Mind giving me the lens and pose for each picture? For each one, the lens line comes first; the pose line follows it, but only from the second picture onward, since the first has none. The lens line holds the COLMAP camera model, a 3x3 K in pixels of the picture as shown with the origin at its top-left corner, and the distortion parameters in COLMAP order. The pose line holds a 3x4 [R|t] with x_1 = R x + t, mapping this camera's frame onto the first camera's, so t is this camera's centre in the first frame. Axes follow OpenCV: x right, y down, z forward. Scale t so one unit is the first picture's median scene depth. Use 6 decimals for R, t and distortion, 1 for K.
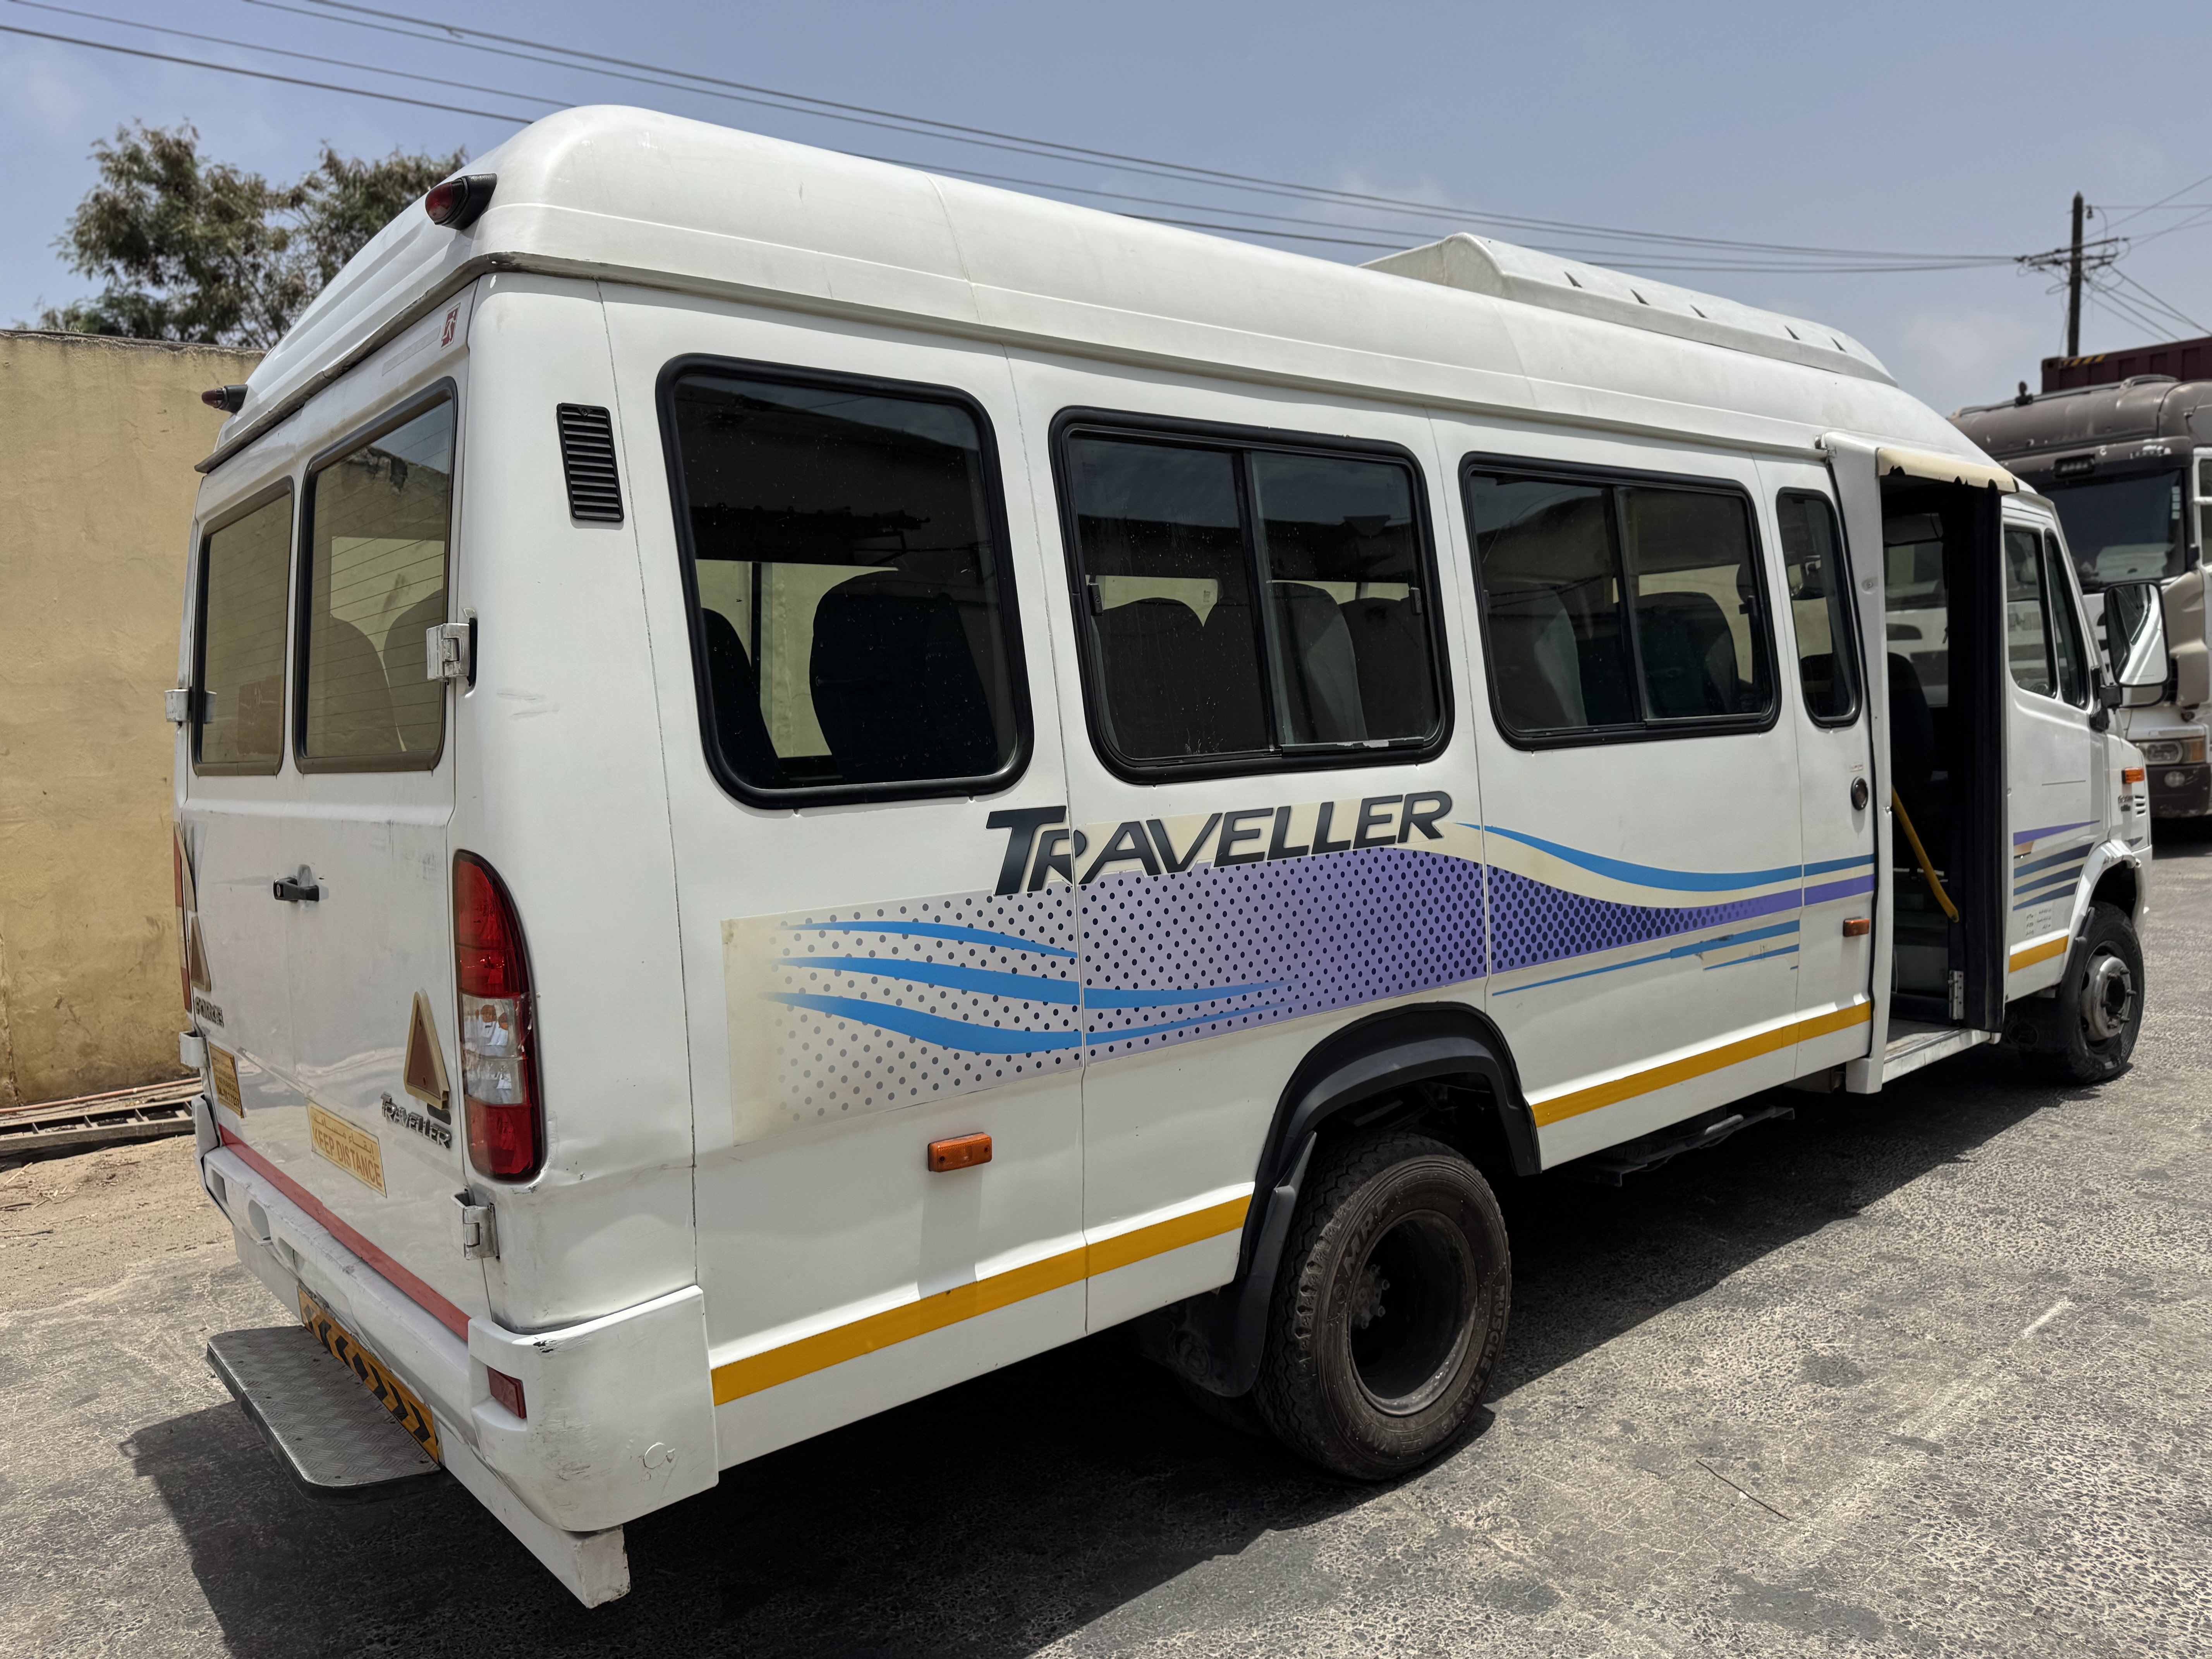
lens RADIAL K [[1533.5, 0, 1118.4], [0, 1533.5, 832.3], [0, 0, 1]] dist [0.088741, -0.091978]
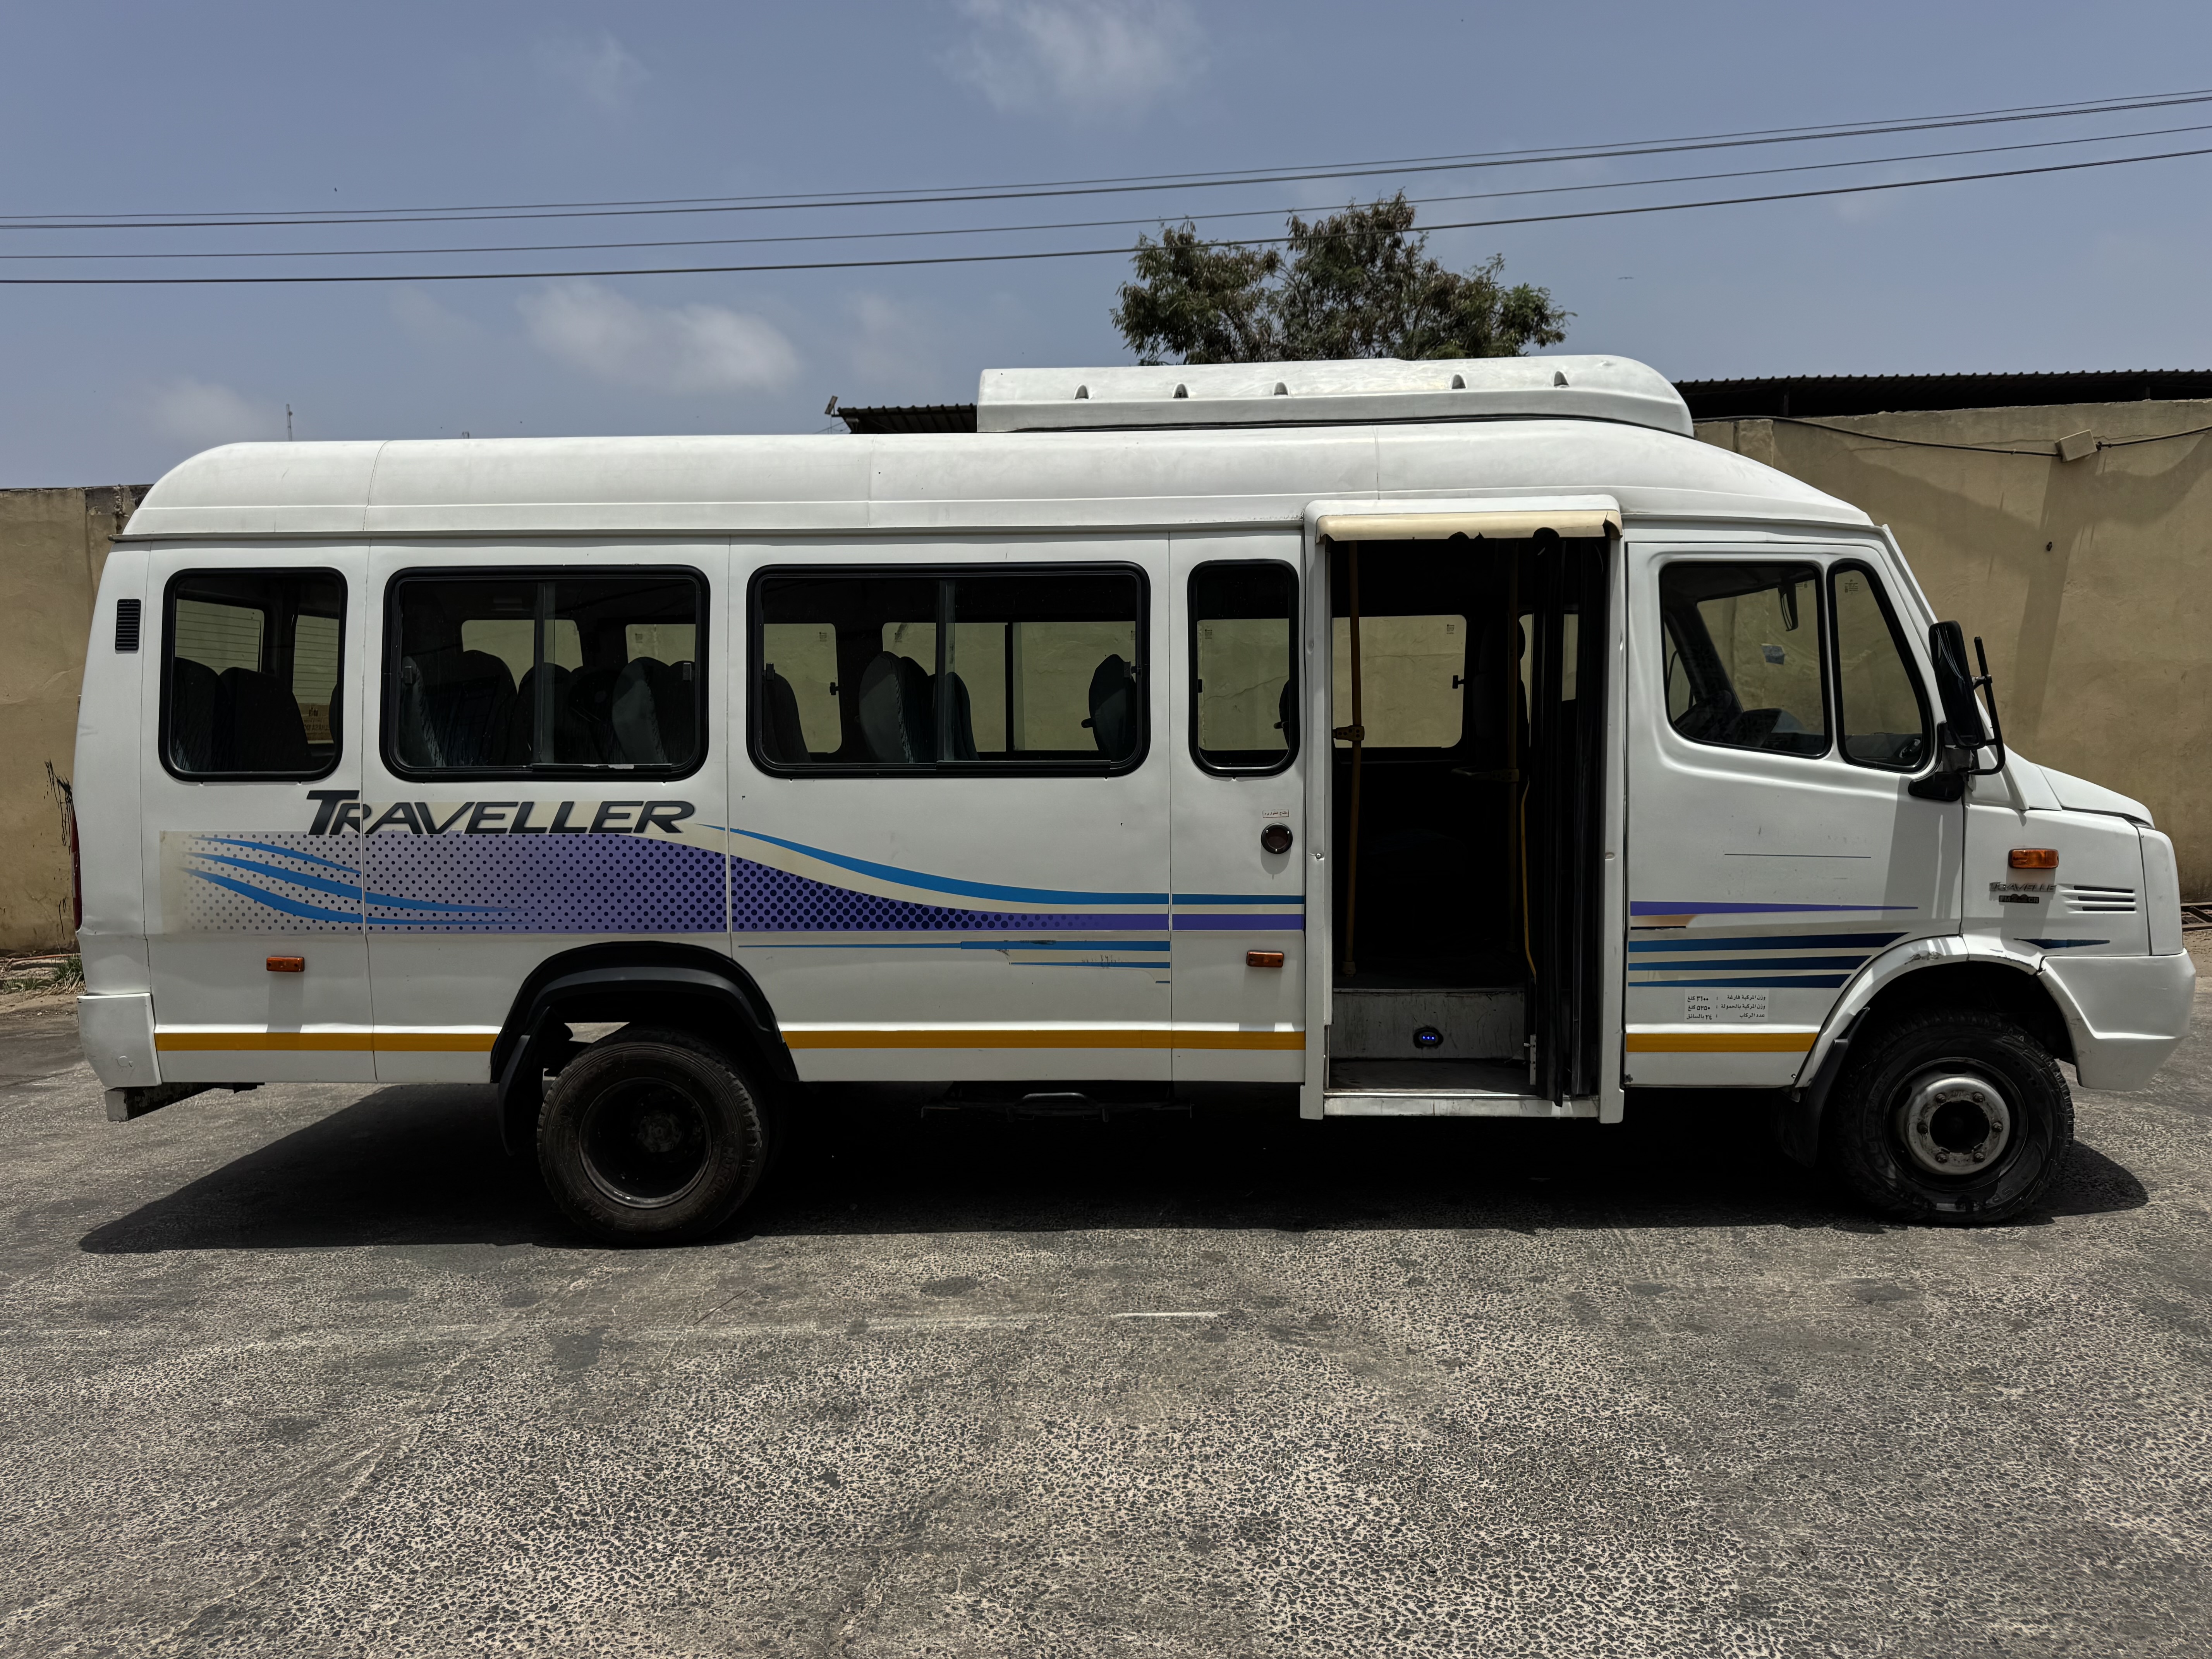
lens RADIAL K [[1533.5, 0, 1118.8], [0, 1533.5, 820.6], [0, 0, 1]] dist [0.088741, -0.091978]
pose [[0.739502, 0.083500, -0.667956, 1.745312], [-0.072190, 0.996392, 0.044634, -0.120822], [0.669273, 0.015213, 0.742861, 0.209012]]
